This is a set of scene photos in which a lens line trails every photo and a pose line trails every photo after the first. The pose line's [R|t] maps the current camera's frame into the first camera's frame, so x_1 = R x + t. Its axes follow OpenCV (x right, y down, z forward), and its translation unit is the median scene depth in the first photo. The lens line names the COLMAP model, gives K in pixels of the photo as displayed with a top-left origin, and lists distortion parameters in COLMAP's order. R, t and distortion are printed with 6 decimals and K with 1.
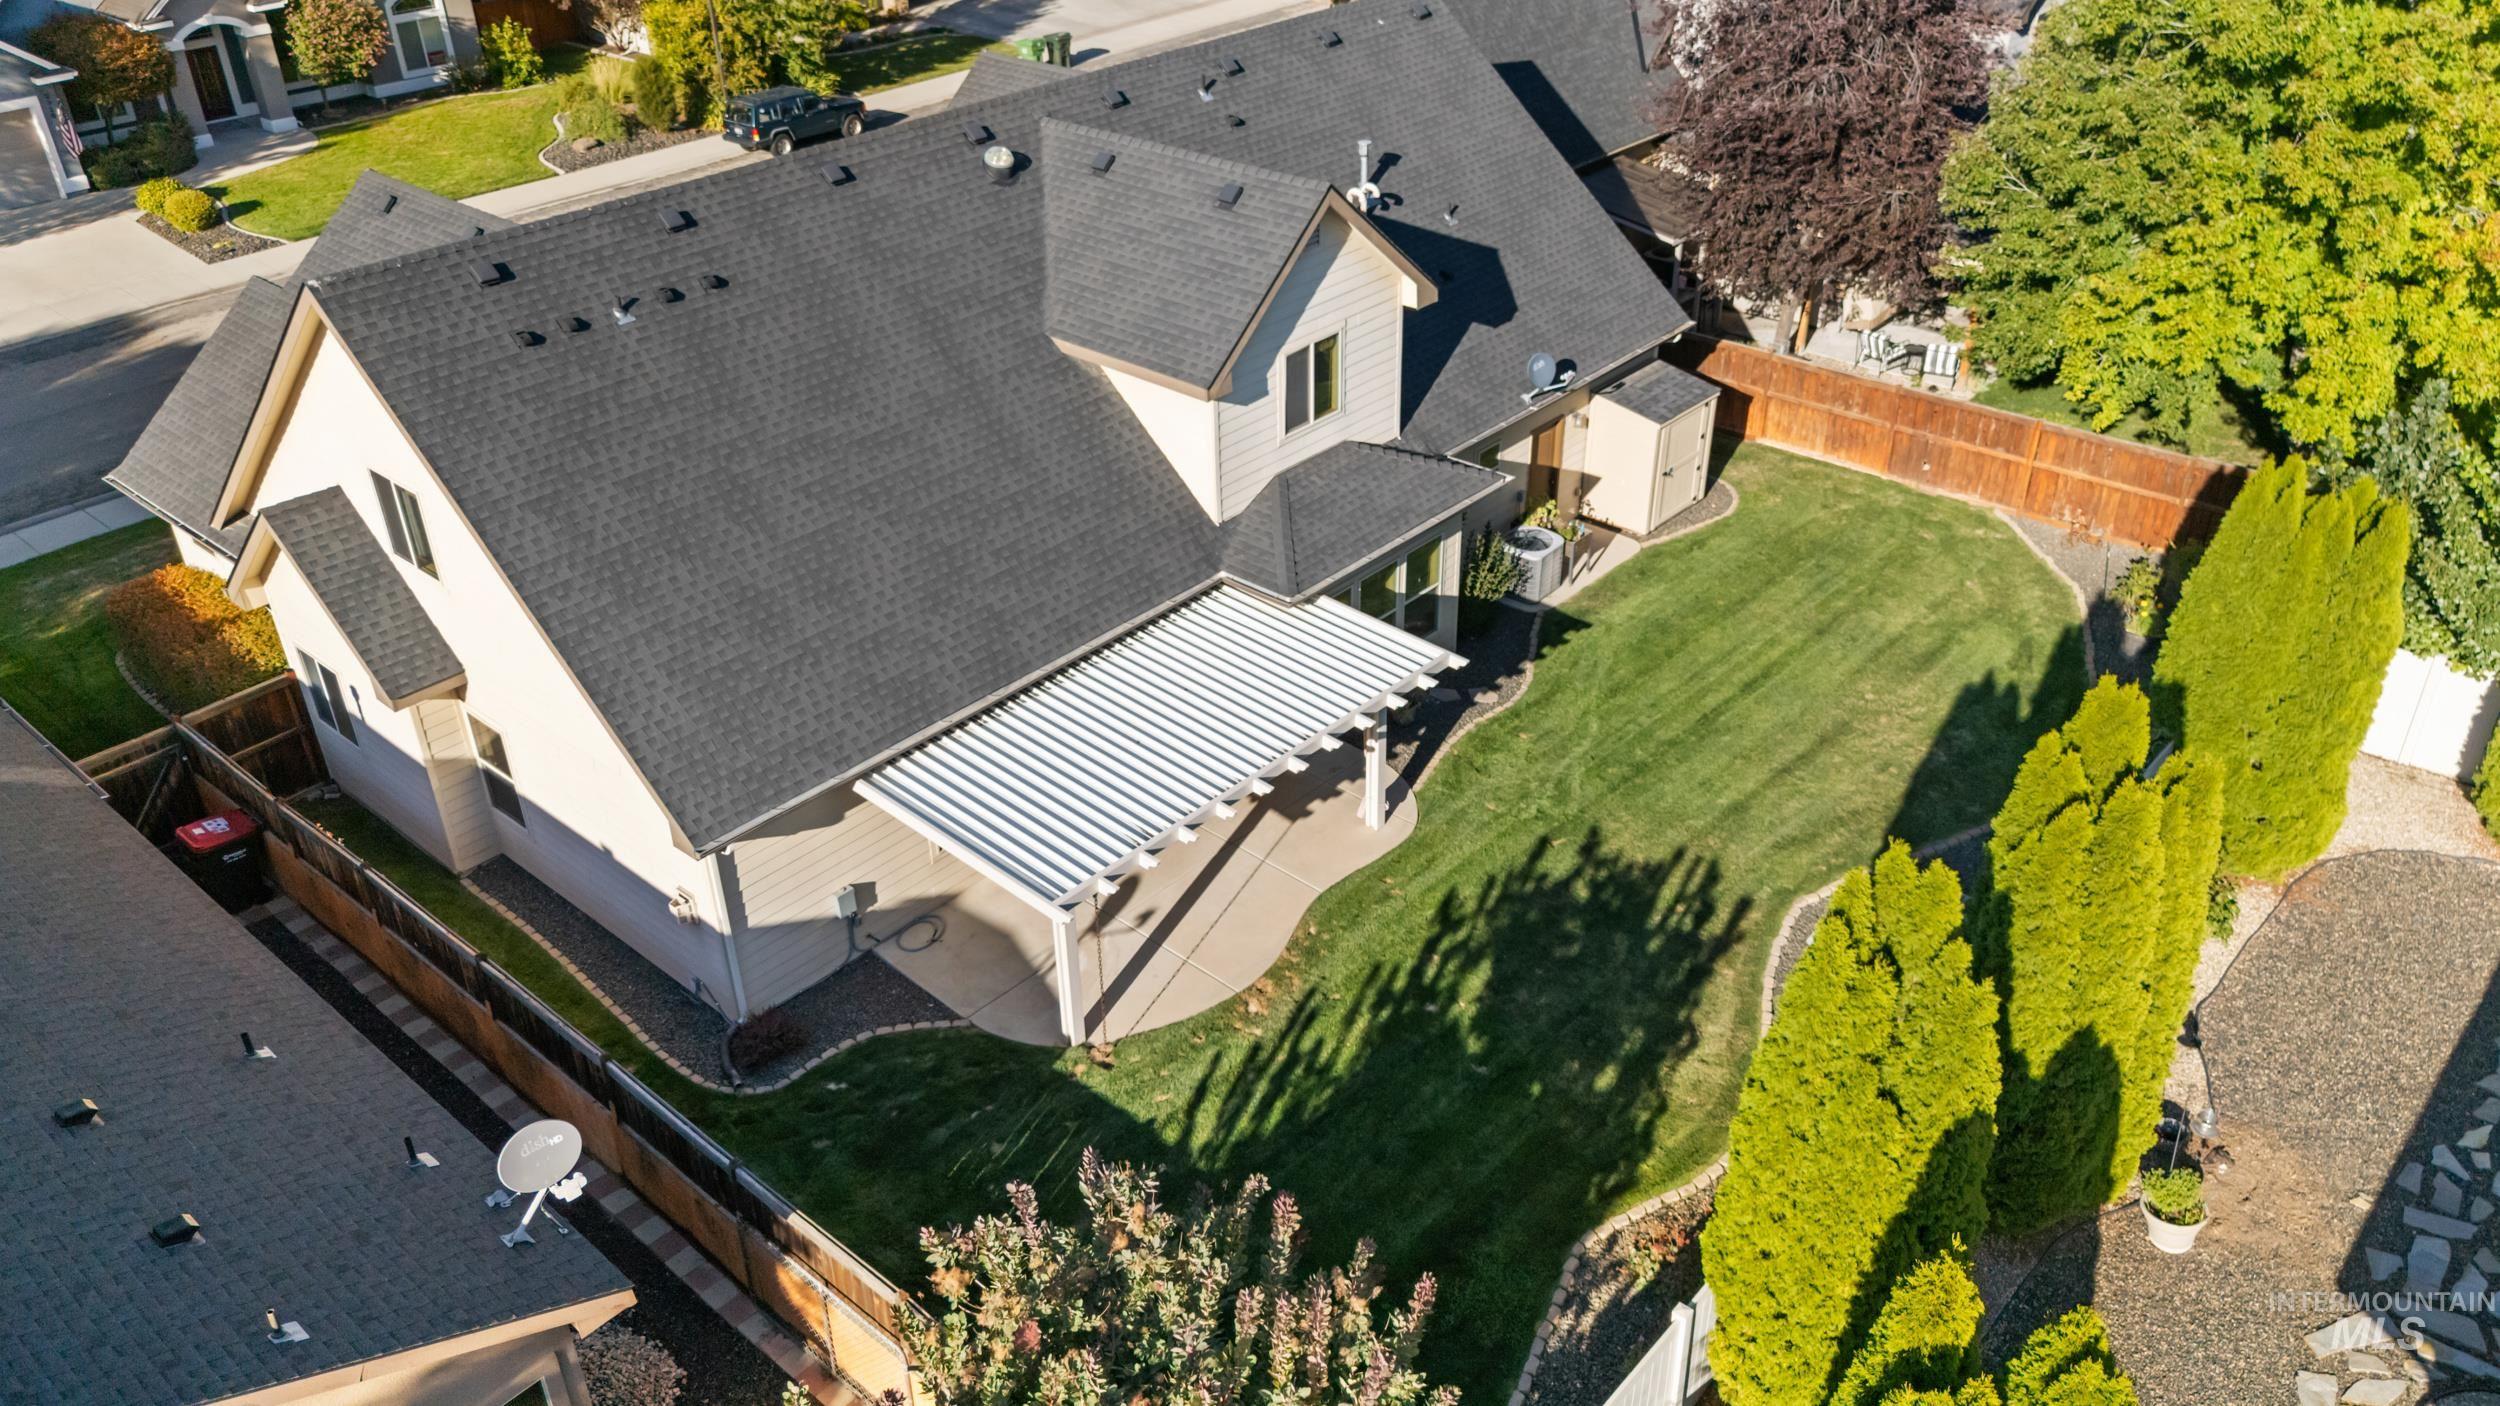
lens RADIAL K [[1840.1, 0, 1235.5], [0, 1840.1, 685.0], [0, 0, 1]] dist [0.092295, -0.104243]
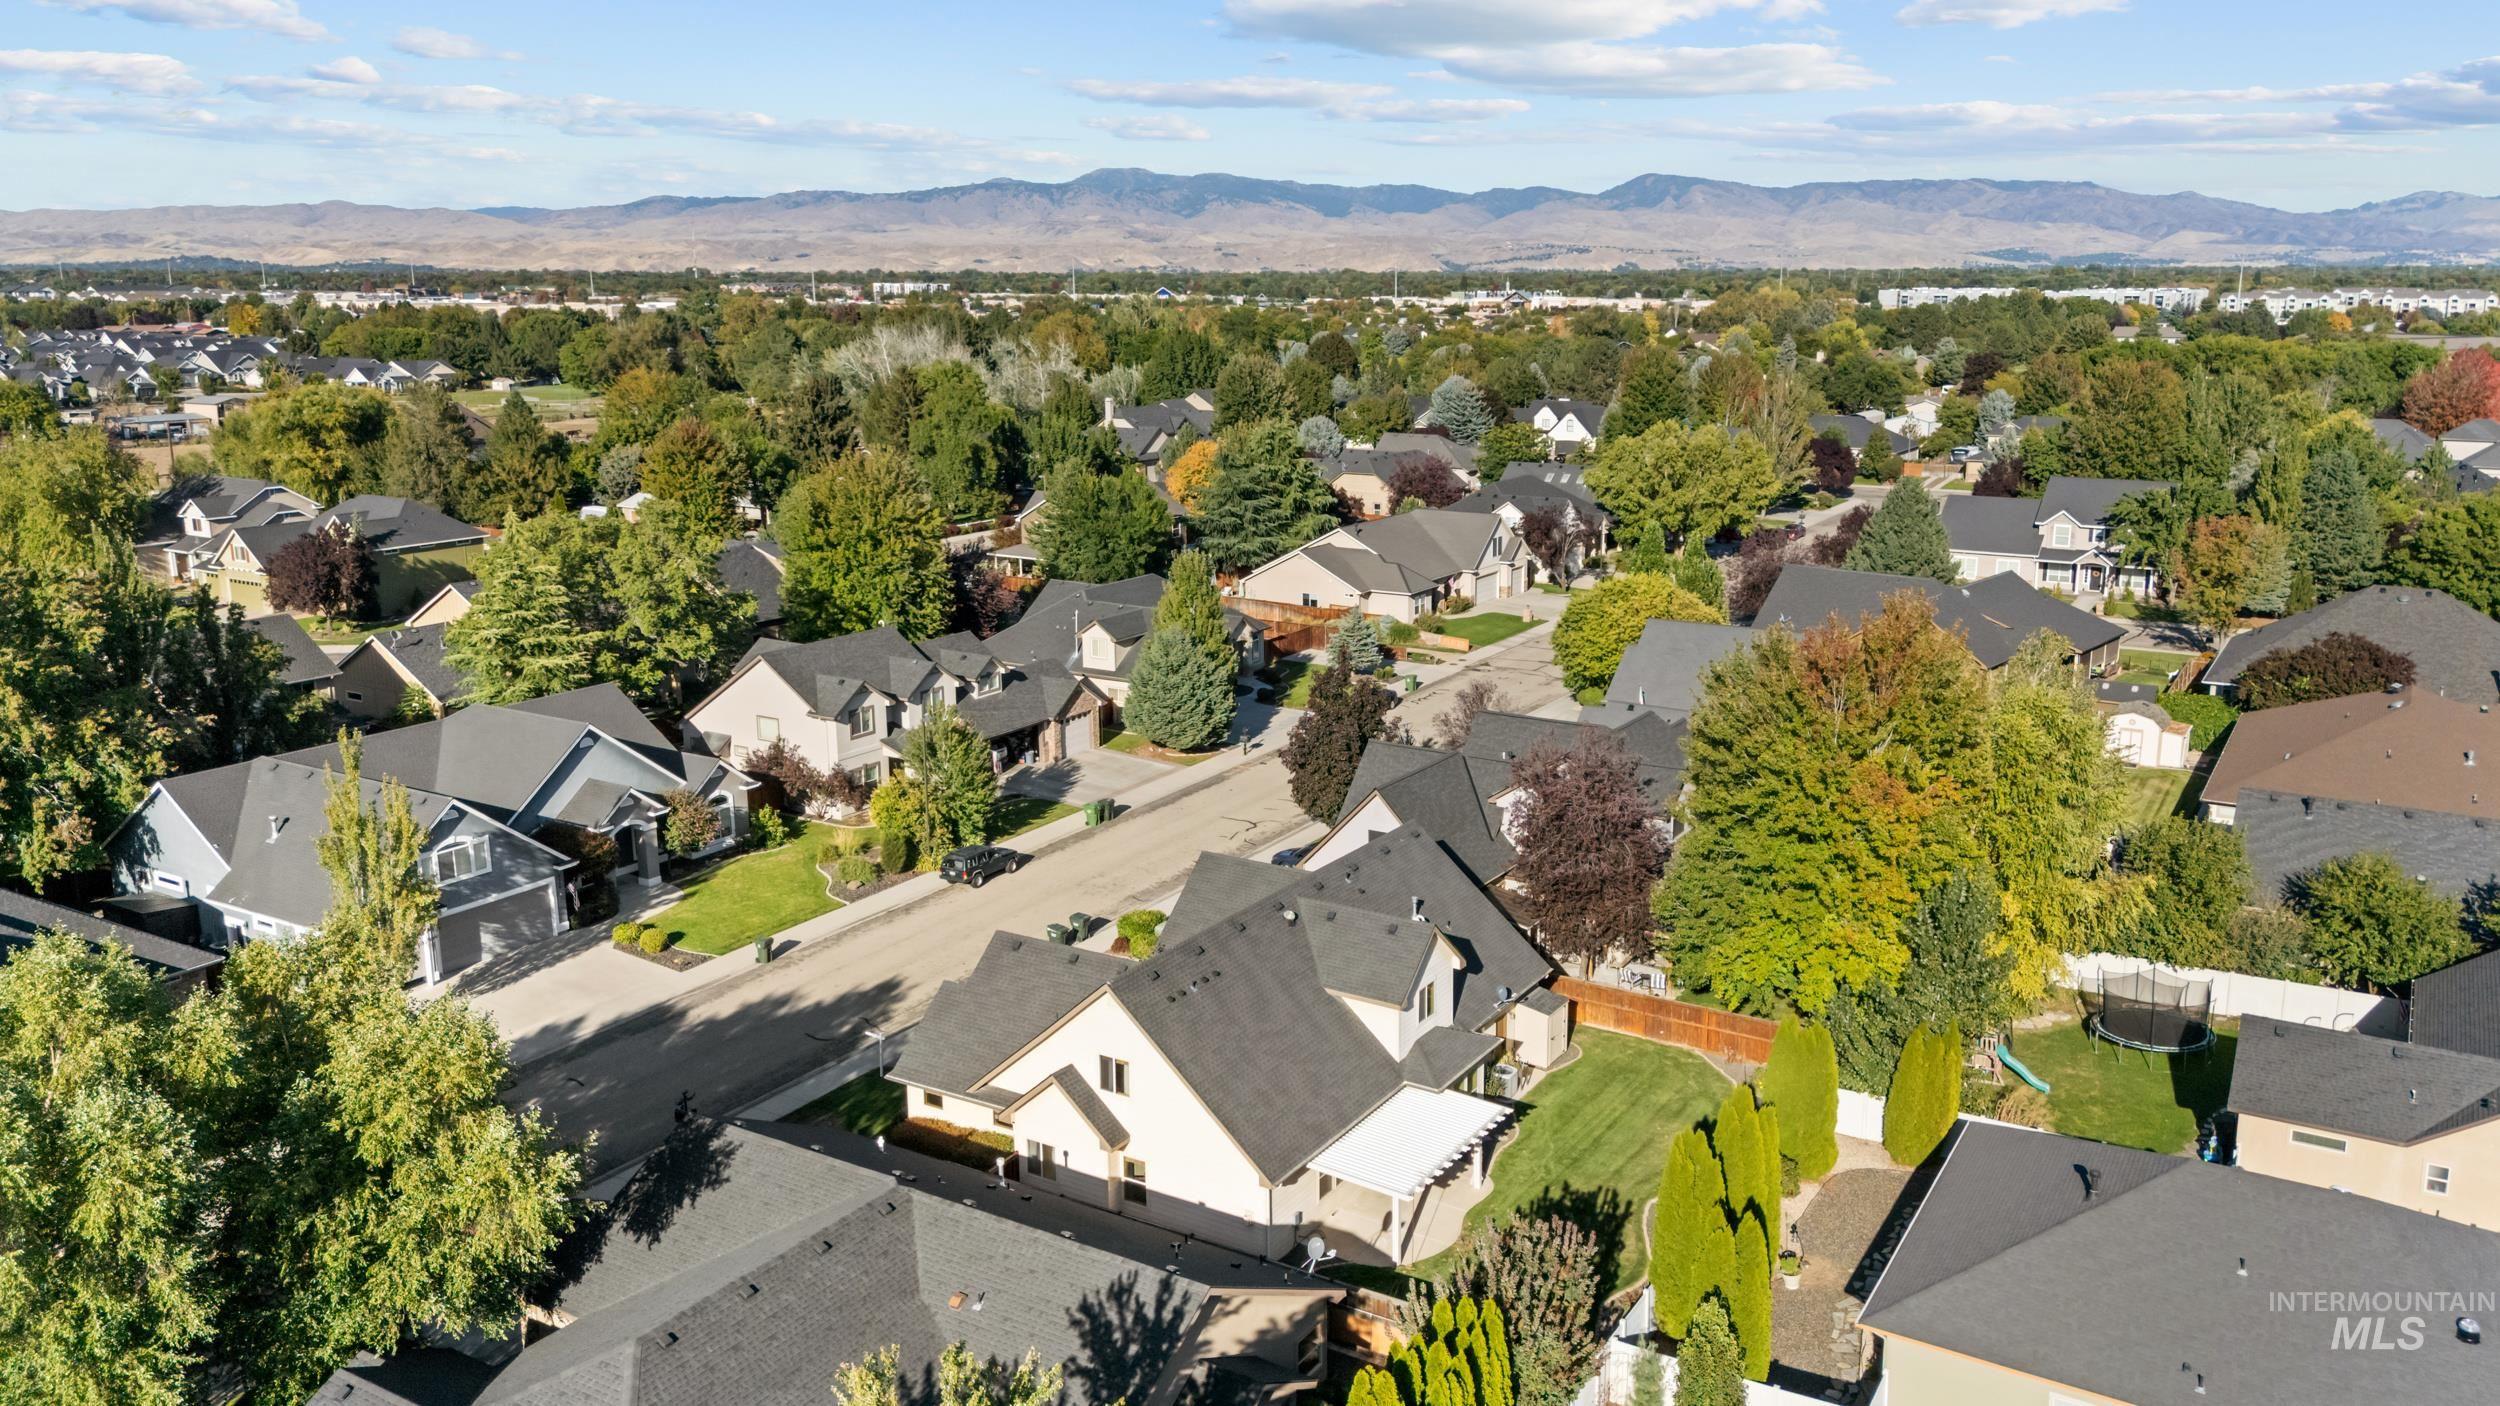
lens RADIAL K [[1828.1, 0, 1299.9], [0, 1828.1, 608.6], [0, 0, 1]] dist [0.083492, -0.102601]
pose [[0.980978, -0.005341, 0.194048, -0.565291], [0.076664, 0.929024, -0.361991, 0.209368], [-0.178342, 0.369981, 0.911761, -1.316434]]
